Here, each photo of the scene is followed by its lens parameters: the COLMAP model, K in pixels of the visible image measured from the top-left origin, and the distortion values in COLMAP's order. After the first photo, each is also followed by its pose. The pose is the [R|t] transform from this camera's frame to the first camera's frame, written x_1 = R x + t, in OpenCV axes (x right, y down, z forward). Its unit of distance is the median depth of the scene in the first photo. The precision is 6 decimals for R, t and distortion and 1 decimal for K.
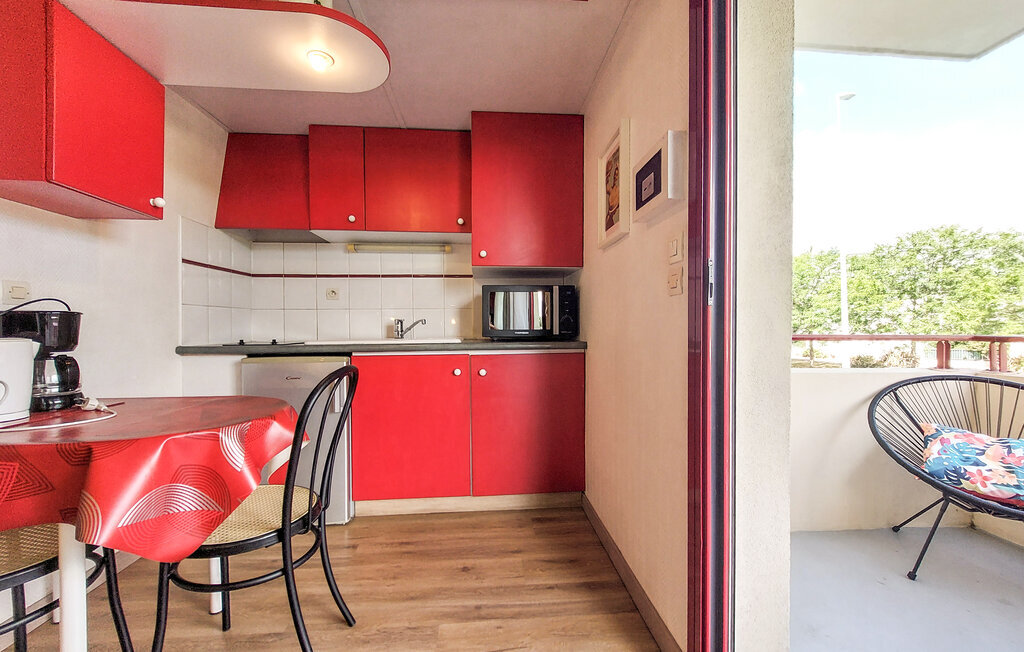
lens RADIAL K [[407.2, 0, 511.4], [0, 407.2, 327.8], [0, 0, 1]] dist [-0.012875, 0.000295]
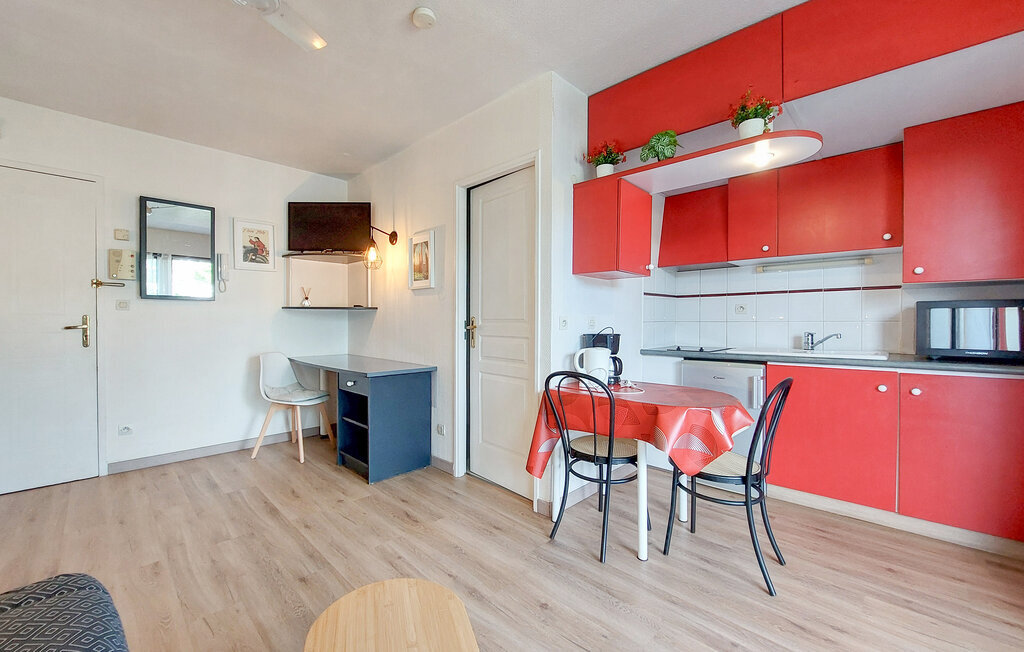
lens RADIAL K [[407.2, 0, 511.4], [0, 407.2, 327.8], [0, 0, 1]] dist [-0.012875, 0.000295]
pose [[0.664757, 0.015923, -0.746890, 0.002200], [-0.005385, 0.999849, 0.016523, -0.057618], [0.747040, -0.006962, 0.664742, -0.387234]]
